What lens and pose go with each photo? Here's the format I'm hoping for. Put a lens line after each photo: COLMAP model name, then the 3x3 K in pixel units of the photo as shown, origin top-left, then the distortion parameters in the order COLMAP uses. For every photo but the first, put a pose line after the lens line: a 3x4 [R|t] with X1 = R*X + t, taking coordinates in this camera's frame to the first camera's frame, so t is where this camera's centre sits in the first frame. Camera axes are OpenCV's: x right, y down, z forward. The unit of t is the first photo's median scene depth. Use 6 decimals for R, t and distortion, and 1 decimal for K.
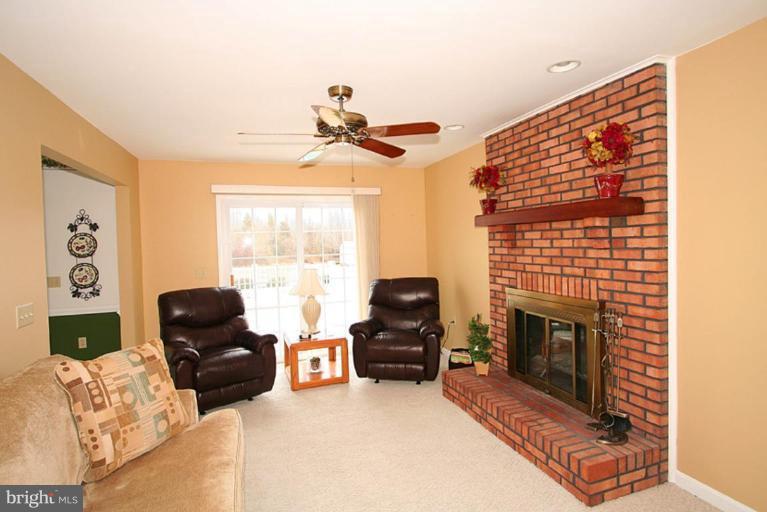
lens RADIAL K [[396.1, 0, 380.8], [0, 396.1, 251.7], [0, 0, 1]] dist [-0.002062, 0.000685]
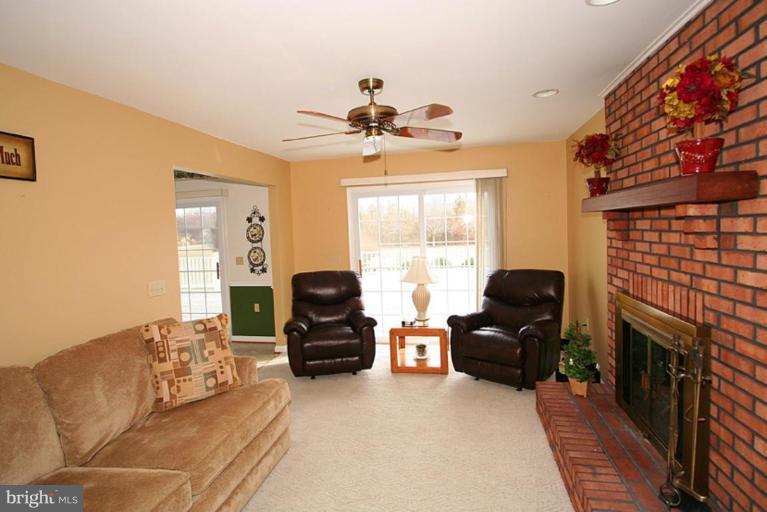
lens RADIAL K [[396.1, 0, 380.8], [0, 396.1, 251.7], [0, 0, 1]] dist [-0.002062, 0.000685]
pose [[0.863332, 0.025668, -0.503982, 0.332113], [0.000706, 0.998643, 0.052070, -0.030104], [0.504635, -0.045310, 0.862143, 0.110043]]
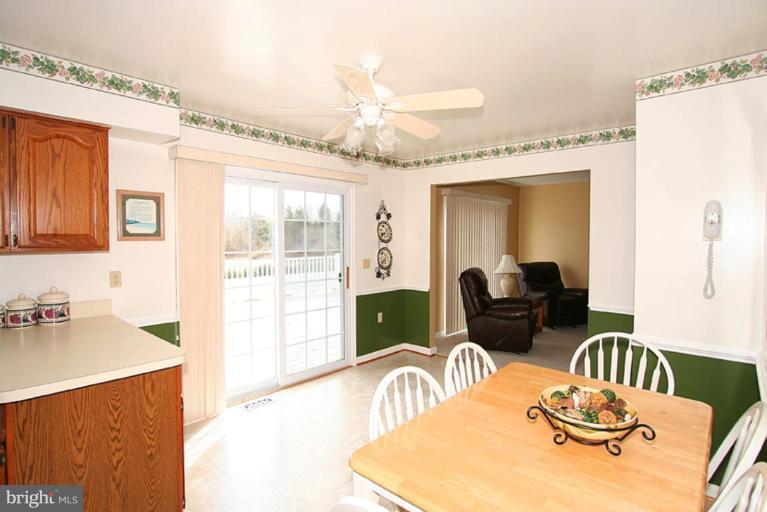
lens RADIAL K [[396.1, 0, 380.8], [0, 396.1, 251.7], [0, 0, 1]] dist [-0.002062, 0.000685]
pose [[0.873643, 0.018830, 0.486202, -1.698410], [-0.019678, 0.999801, -0.003363, 0.057574], [-0.486169, -0.006629, 0.873840, 0.003427]]
